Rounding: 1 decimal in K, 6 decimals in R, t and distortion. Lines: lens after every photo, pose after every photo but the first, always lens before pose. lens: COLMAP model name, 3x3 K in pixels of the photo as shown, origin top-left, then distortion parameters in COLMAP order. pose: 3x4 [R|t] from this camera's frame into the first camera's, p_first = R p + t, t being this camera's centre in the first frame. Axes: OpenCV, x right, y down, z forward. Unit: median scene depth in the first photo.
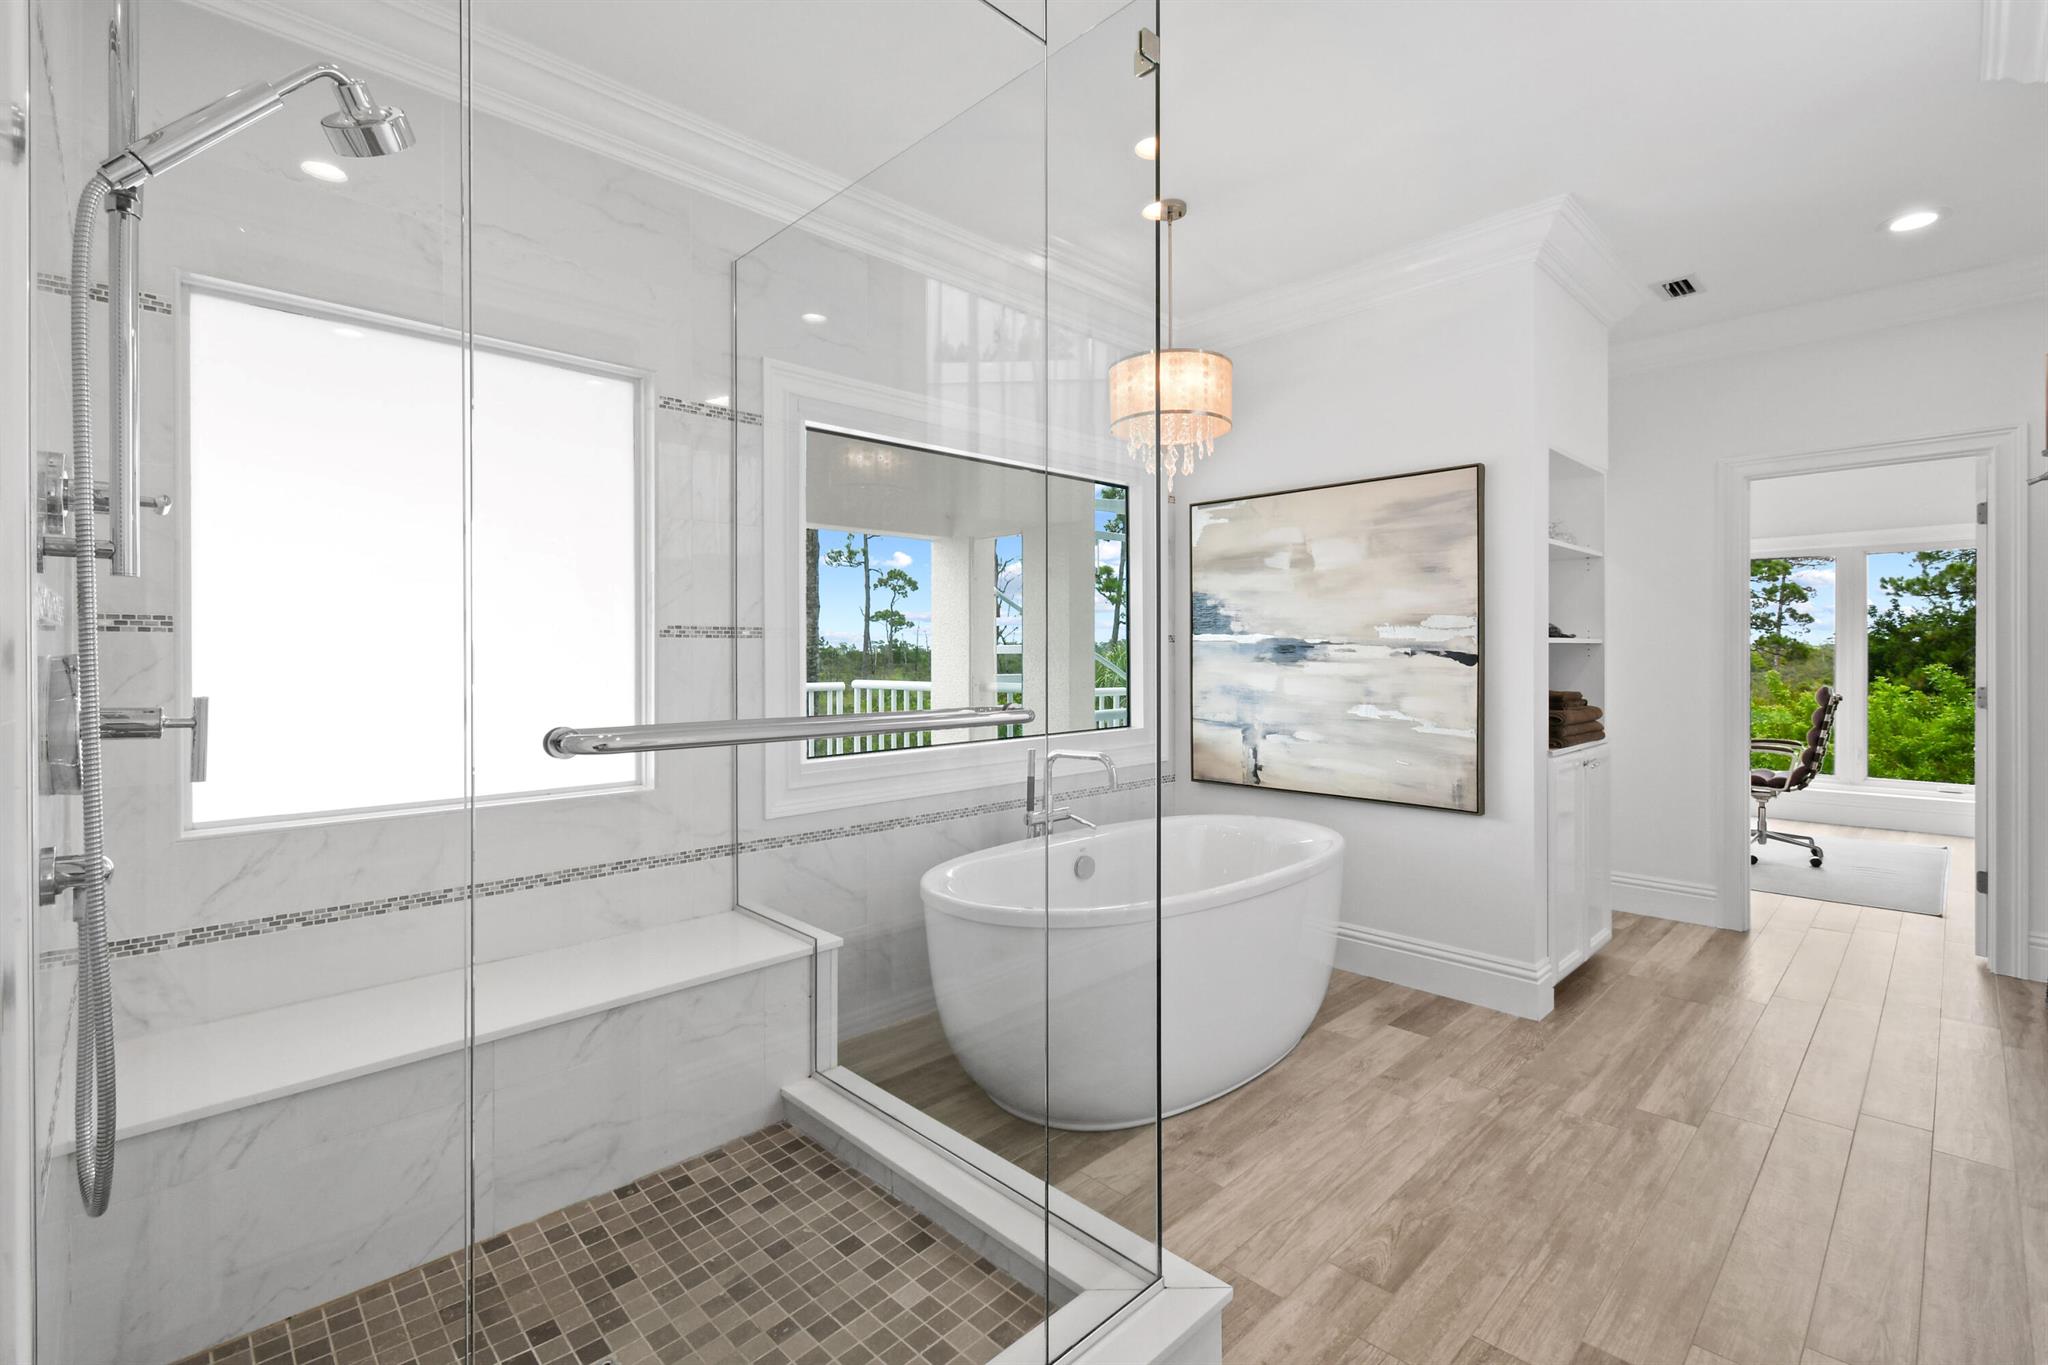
lens RADIAL K [[919.9, 0, 1032.7], [0, 919.9, 651.2], [0, 0, 1]] dist [0.006766, -0.001683]
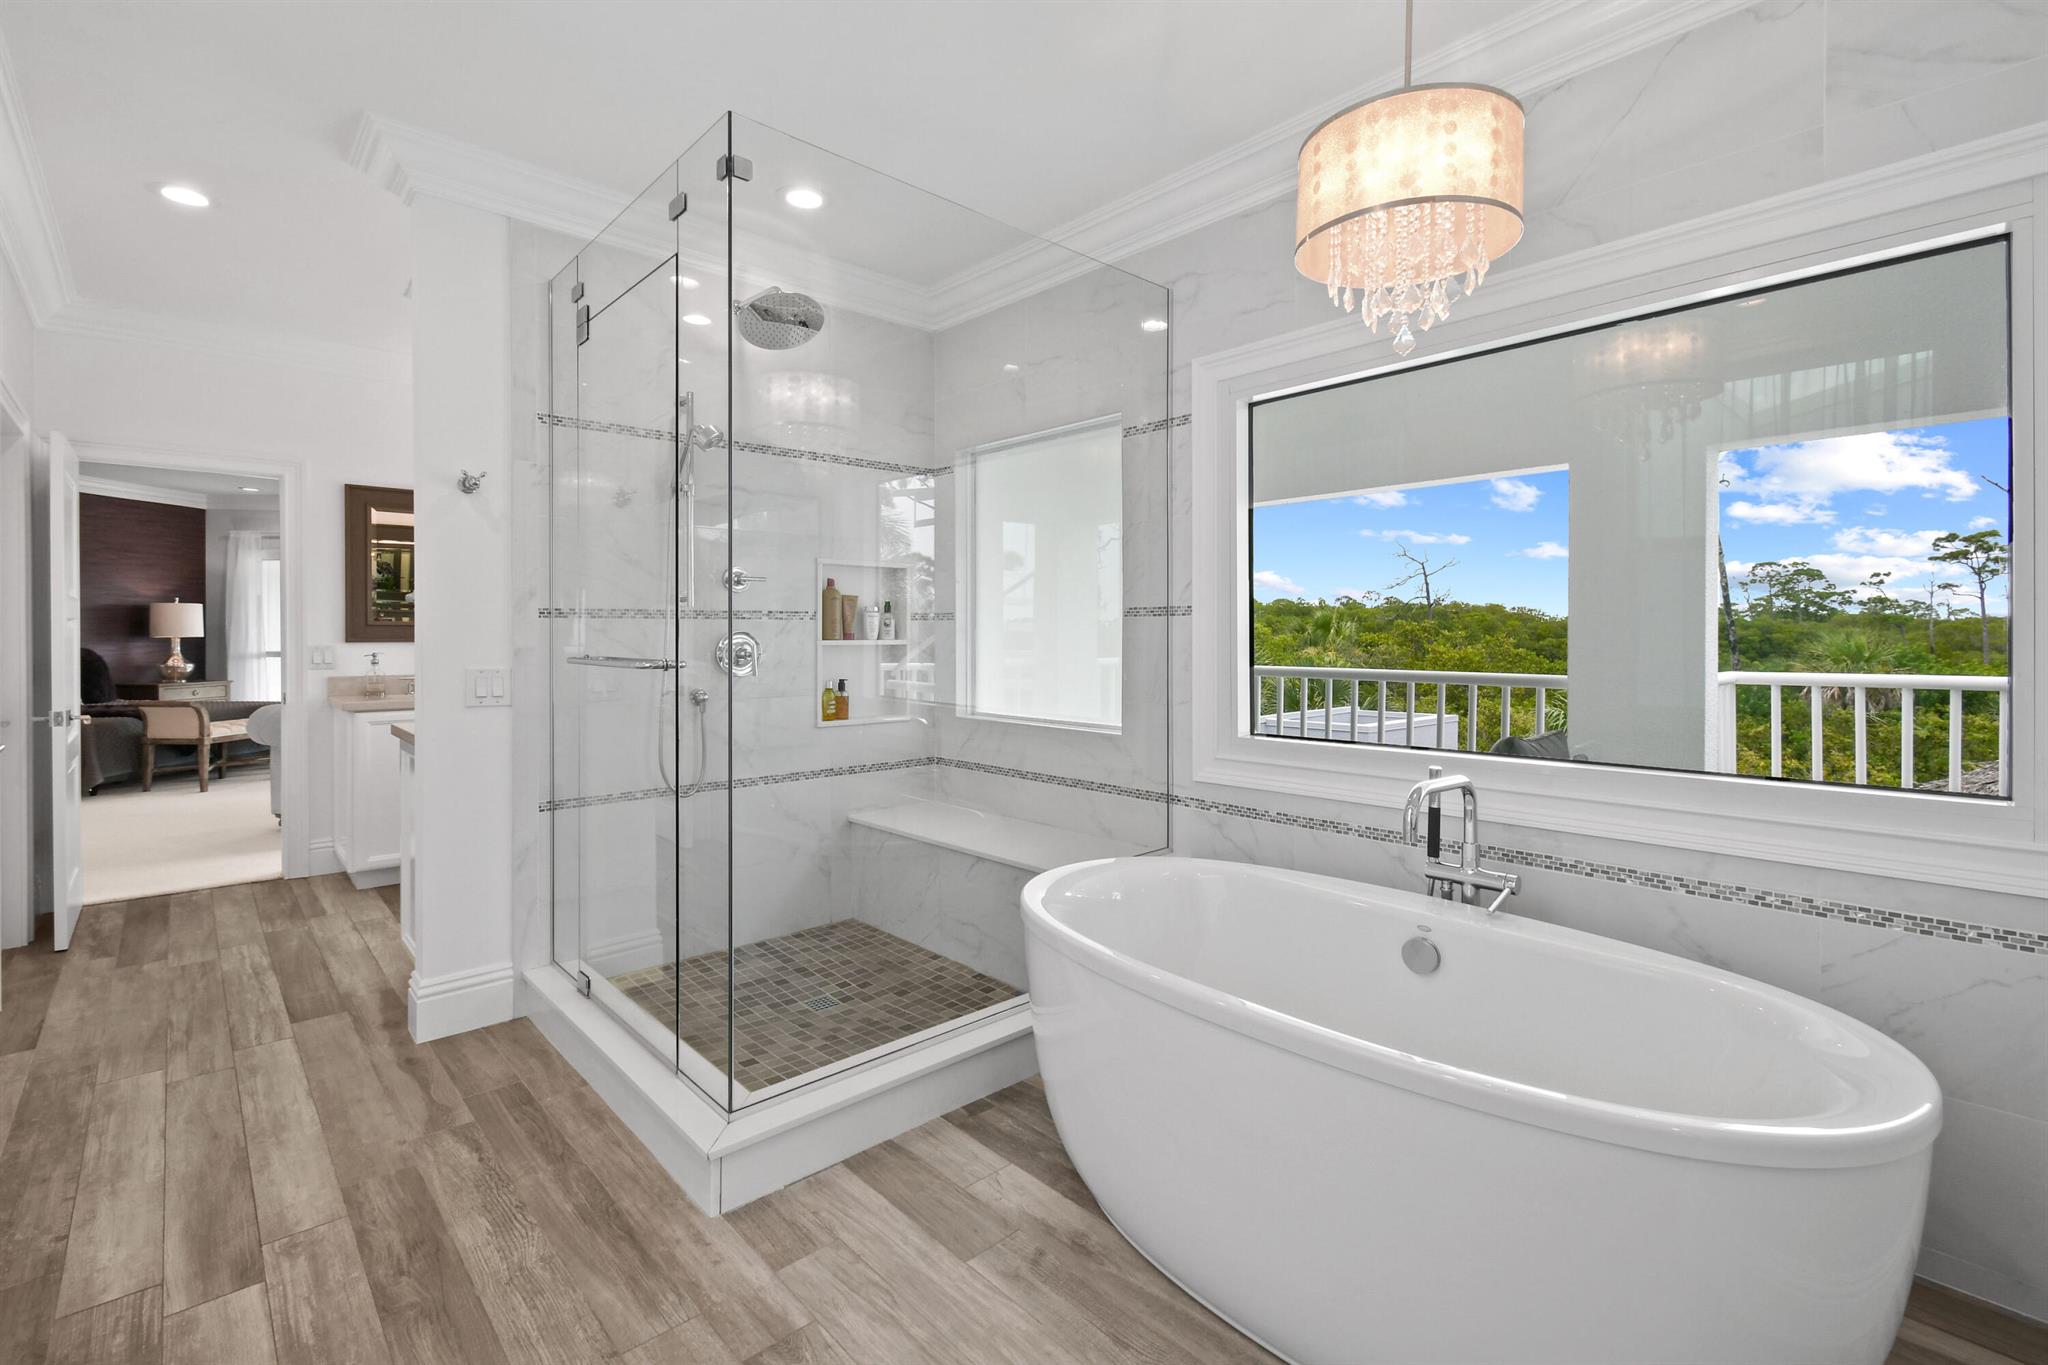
lens RADIAL K [[919.9, 0, 1034.4], [0, 919.9, 631.8], [0, 0, 1]] dist [0.006766, -0.001683]
pose [[-0.044636, -0.002495, -0.999000, 1.098942], [0.006379, 0.999976, -0.002783, 0.009668], [0.998983, -0.006497, -0.044619, 1.159111]]
